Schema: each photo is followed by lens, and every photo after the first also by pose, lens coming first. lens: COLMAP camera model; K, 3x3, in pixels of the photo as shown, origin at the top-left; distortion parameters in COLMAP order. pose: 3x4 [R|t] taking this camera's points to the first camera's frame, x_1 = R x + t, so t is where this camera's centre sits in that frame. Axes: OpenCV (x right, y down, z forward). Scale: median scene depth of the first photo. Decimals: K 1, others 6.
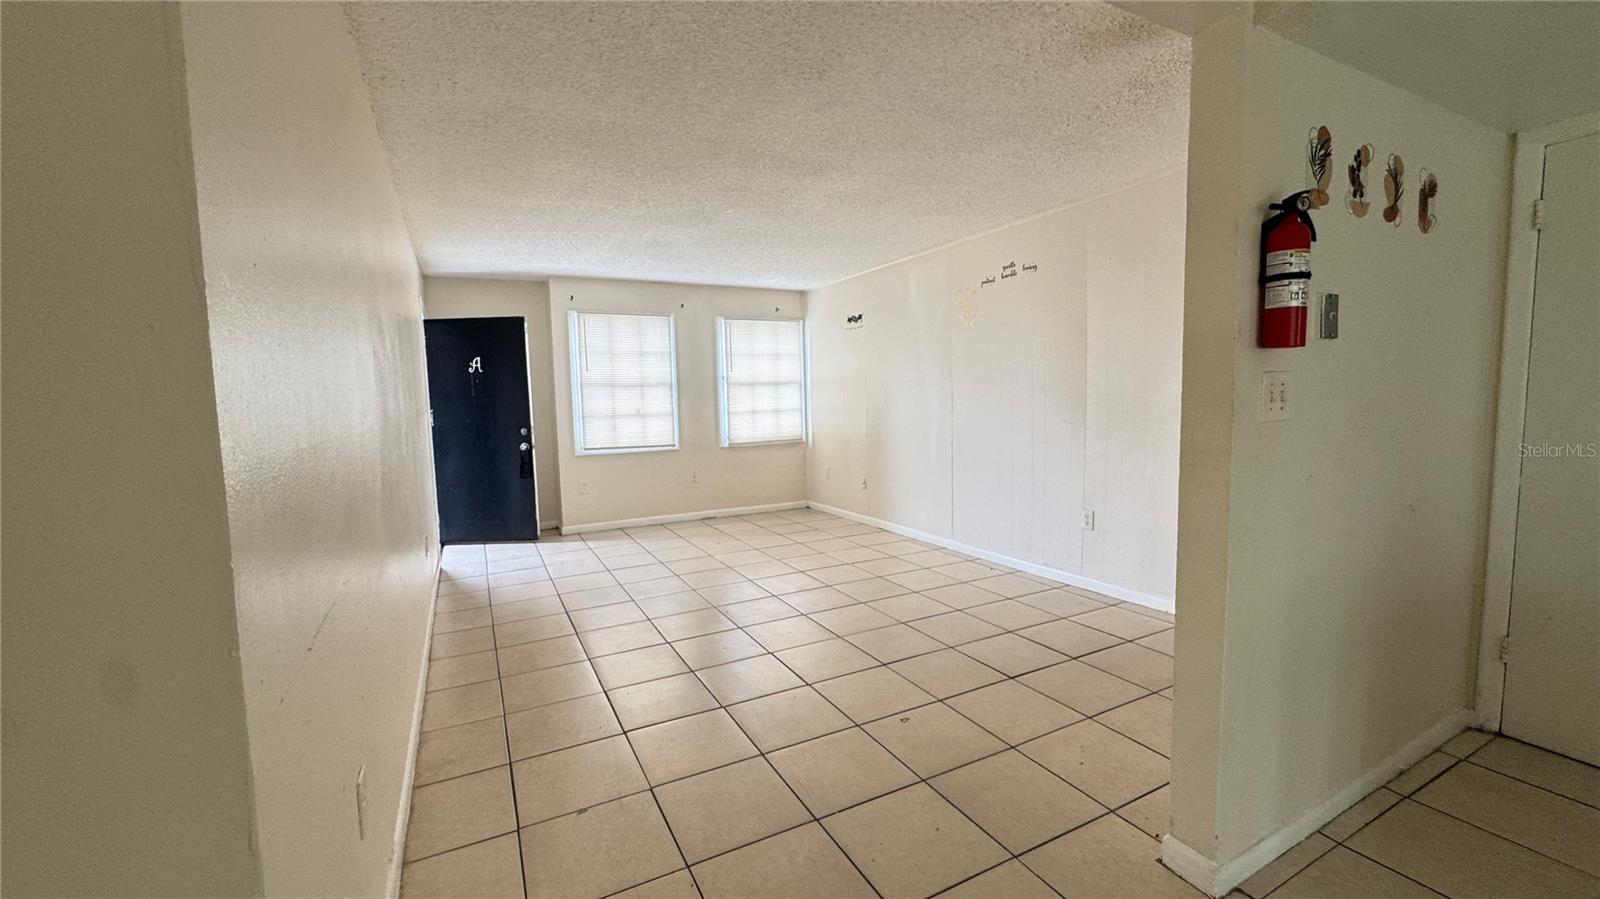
lens RADIAL K [[643.1, 0, 802.5], [0, 643.1, 450.8], [0, 0, 1]] dist [0.000318, 0.000012]
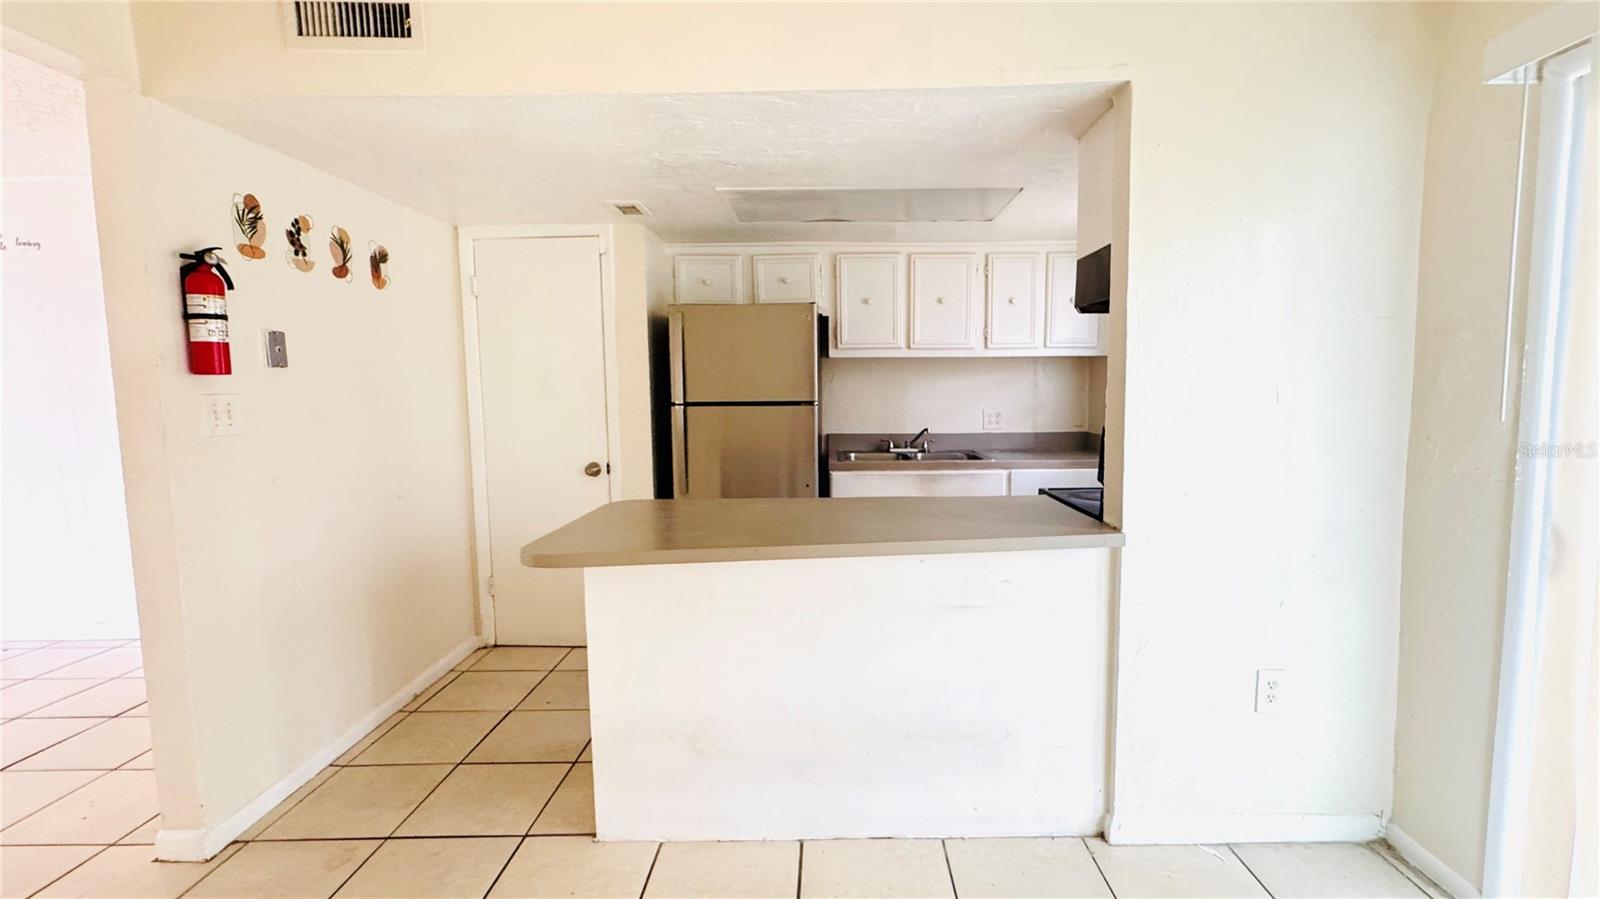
lens RADIAL K [[696.8, 0, 806.0], [0, 696.8, 452.2], [0, 0, 1]] dist [0.001503, -0.000119]
pose [[0.459434, -0.065612, 0.885785, 0.081048], [0.082619, 0.996101, 0.030931, 0.030419], [-0.884361, 0.058972, 0.463063, -0.498317]]
